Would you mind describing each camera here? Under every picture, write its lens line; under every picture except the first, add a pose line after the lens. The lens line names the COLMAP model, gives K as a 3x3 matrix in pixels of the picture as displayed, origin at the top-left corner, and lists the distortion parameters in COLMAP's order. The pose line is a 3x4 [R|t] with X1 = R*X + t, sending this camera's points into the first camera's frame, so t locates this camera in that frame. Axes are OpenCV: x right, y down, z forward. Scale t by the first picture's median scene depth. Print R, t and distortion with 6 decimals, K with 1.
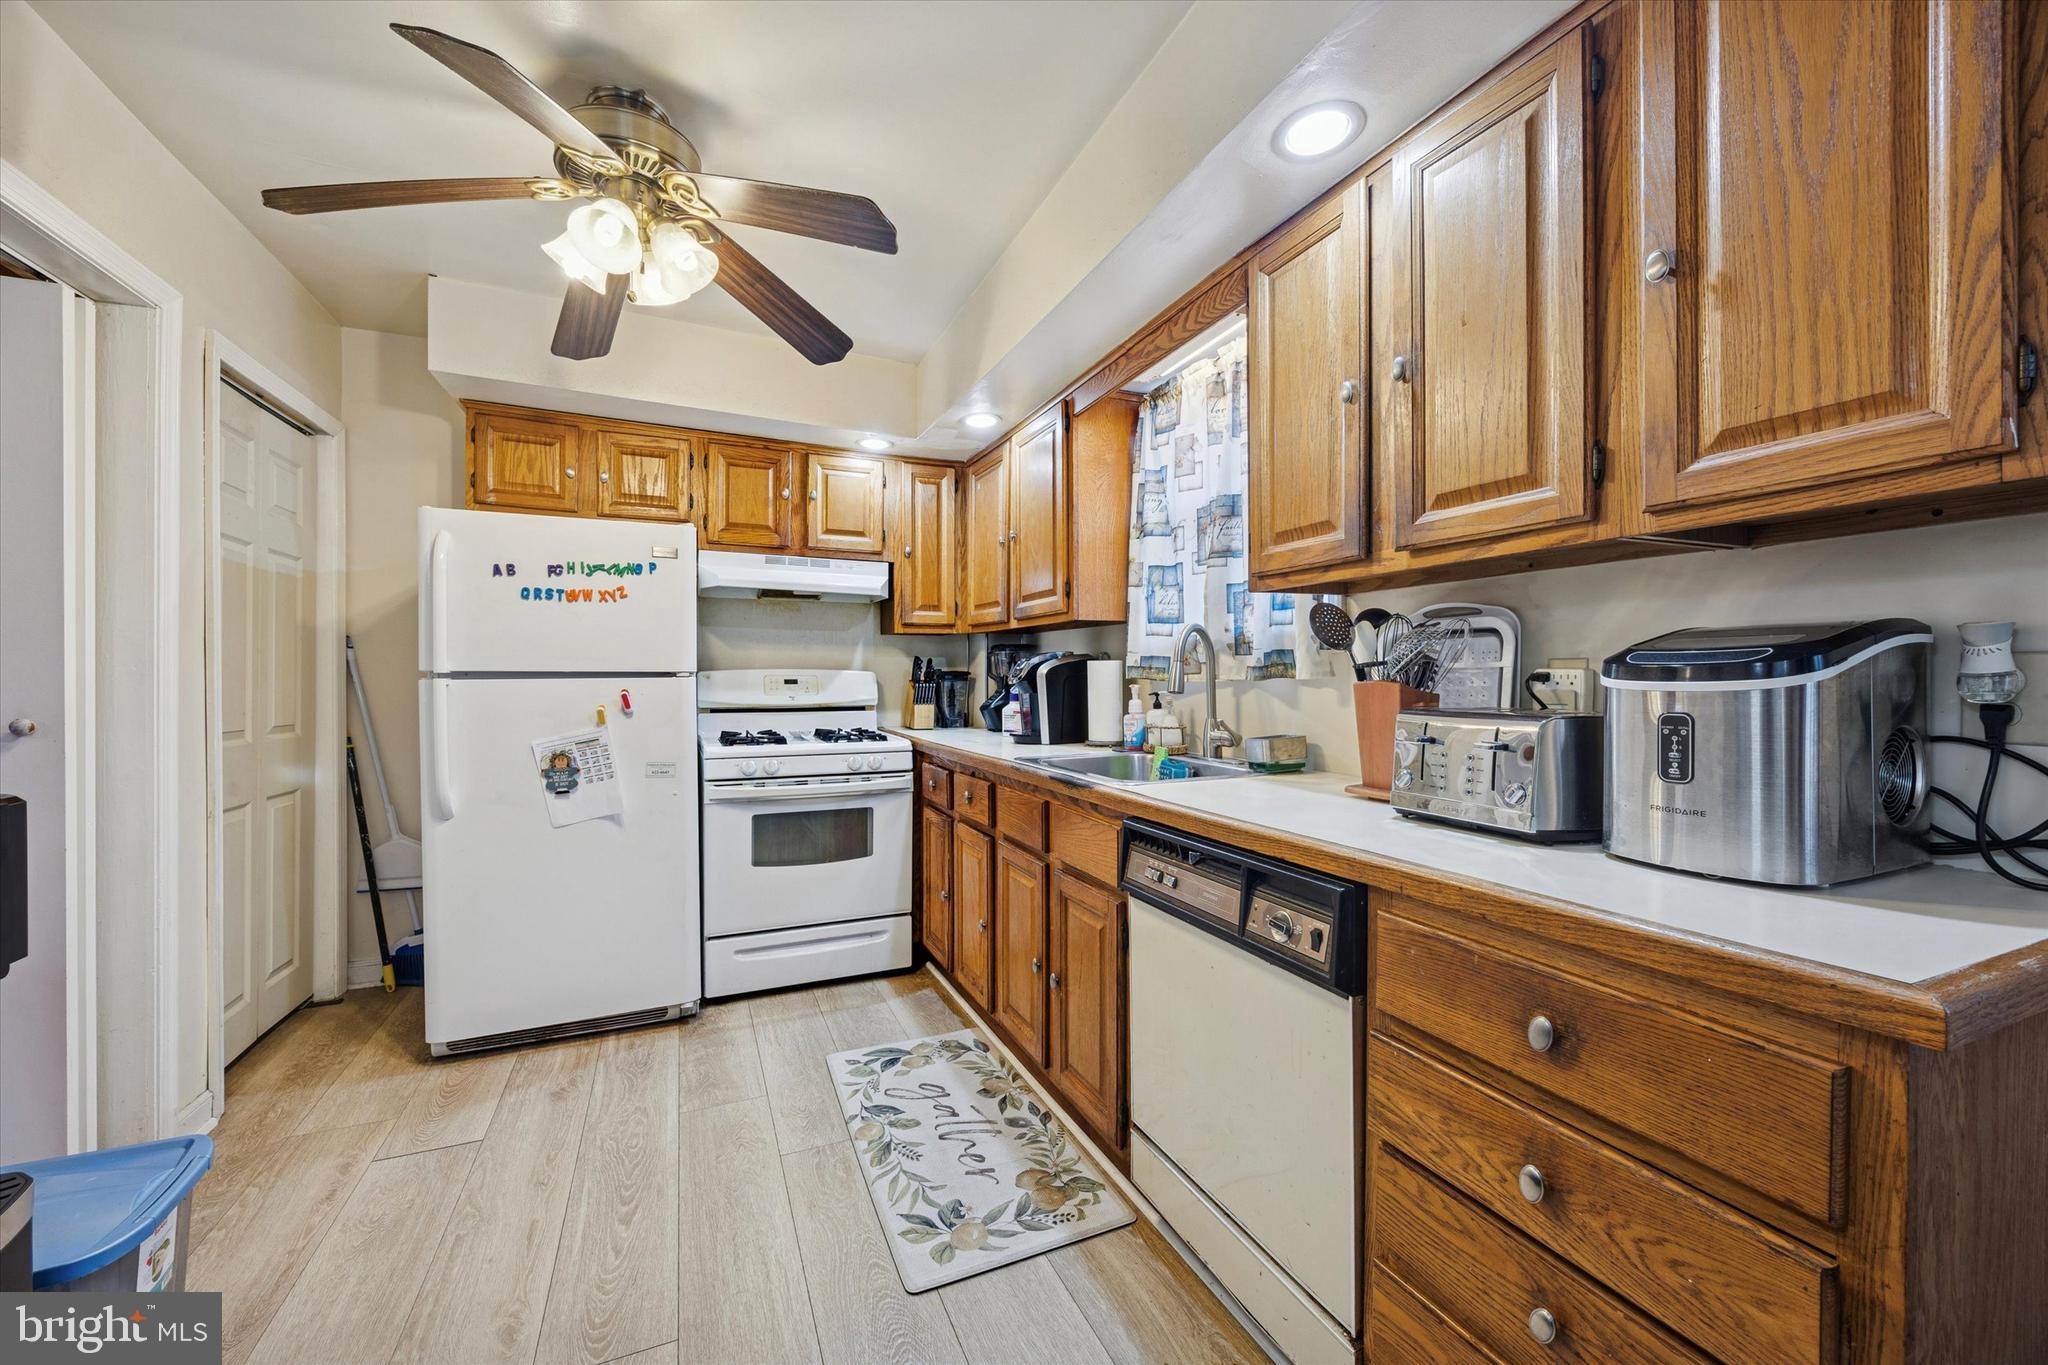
lens RADIAL K [[780.0, 0, 1022.5], [0, 780.0, 680.5], [0, 0, 1]] dist [-0.004179, 0.000357]
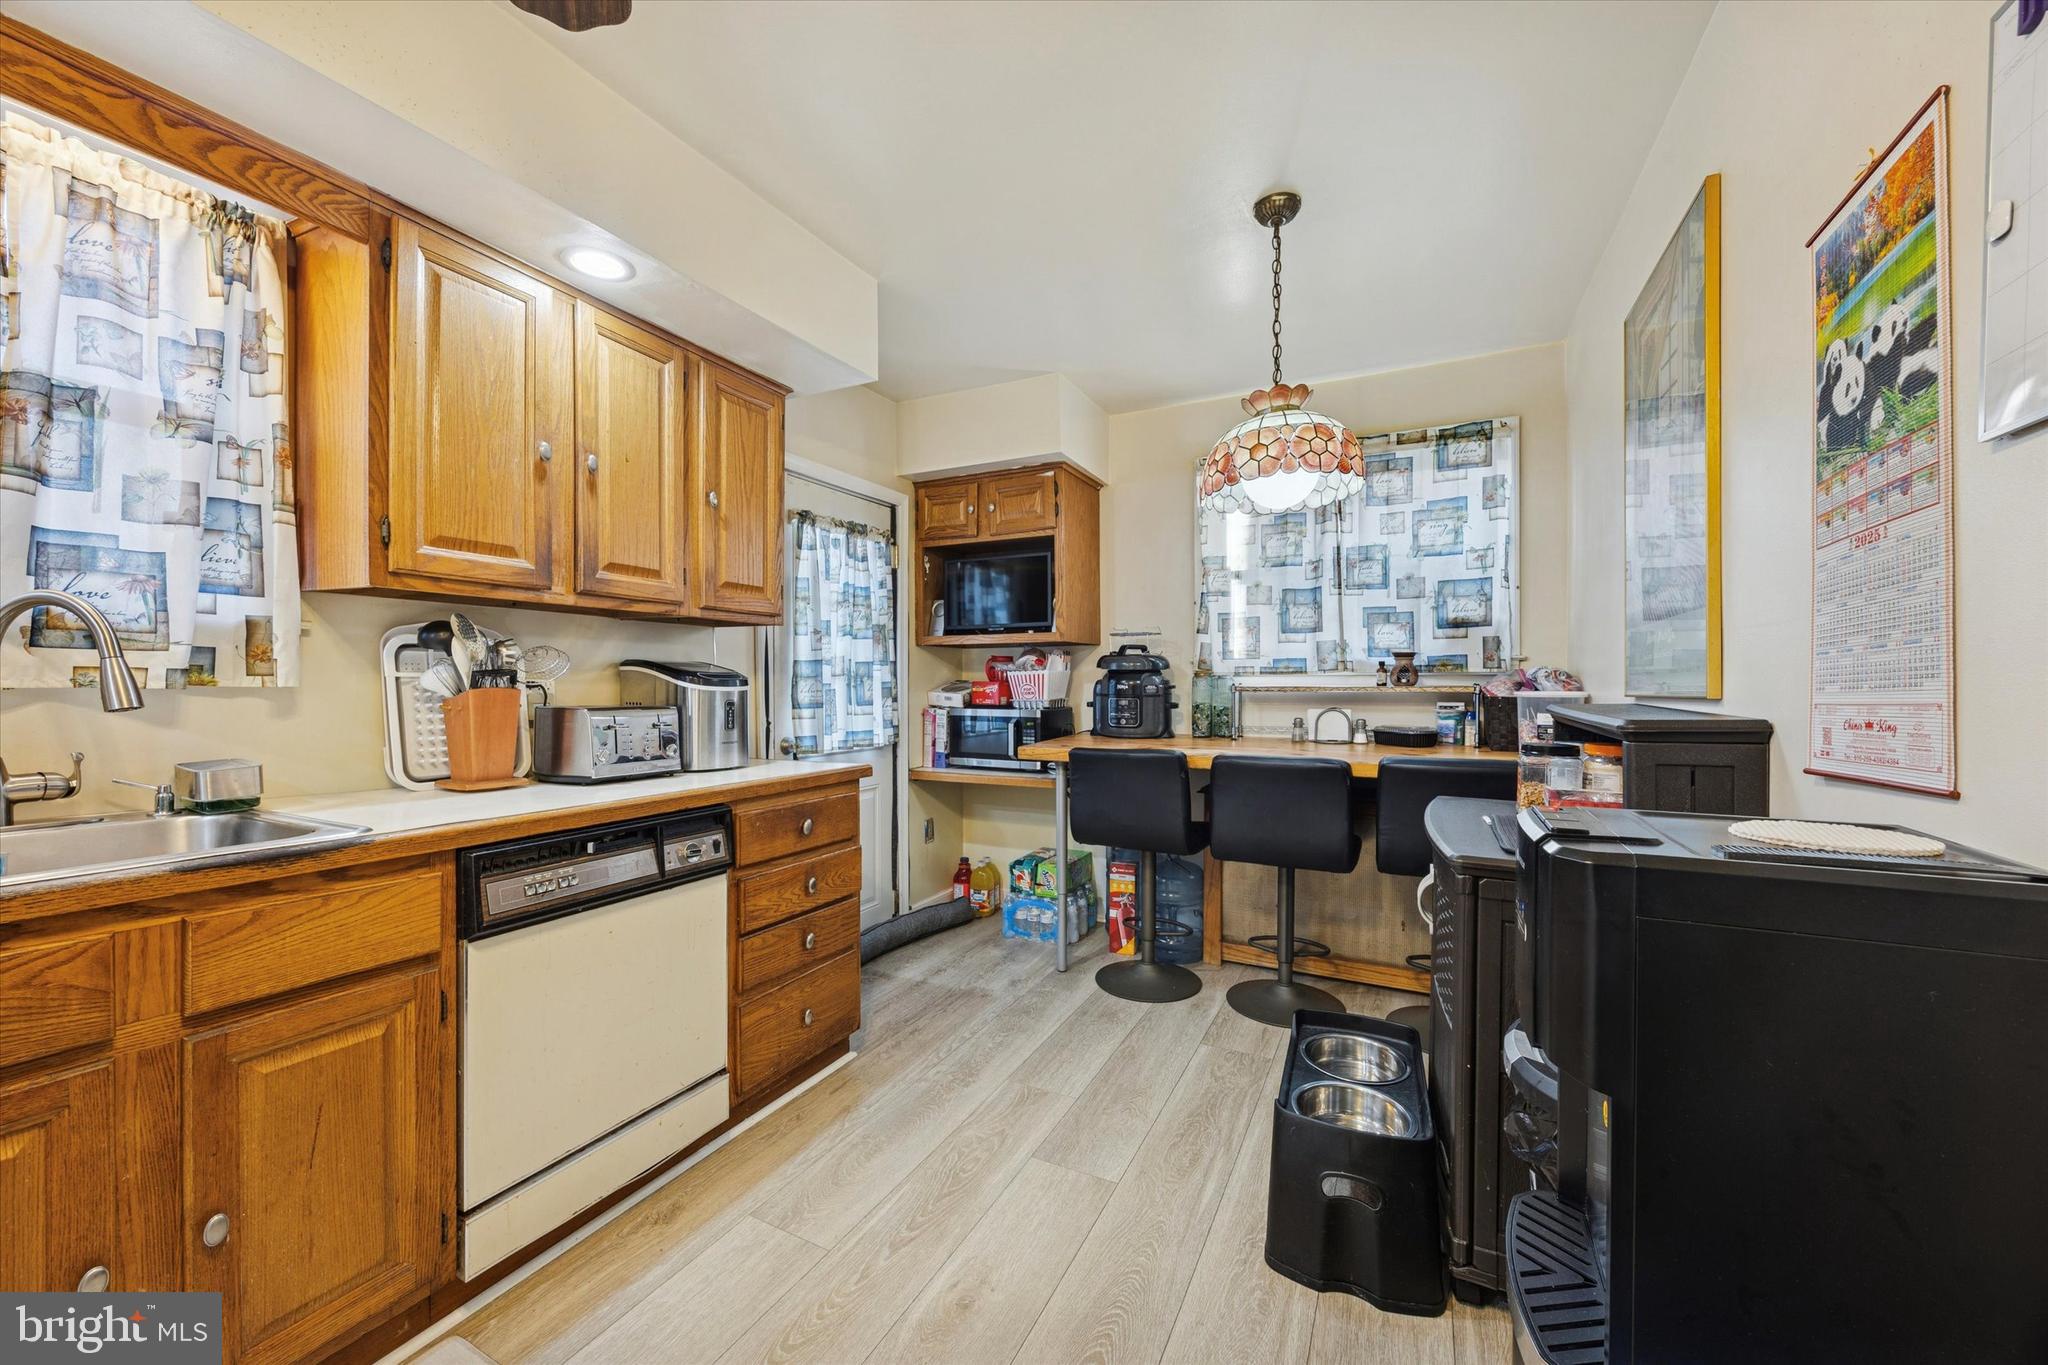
lens RADIAL K [[780.0, 0, 1023.0], [0, 780.0, 686.7], [0, 0, 1]] dist [-0.004179, 0.000357]
pose [[-0.646335, 0.000938, 0.763053, -1.144706], [0.002866, 0.999995, 0.001198, -0.001135], [-0.763048, 0.002961, -0.646335, 1.398208]]
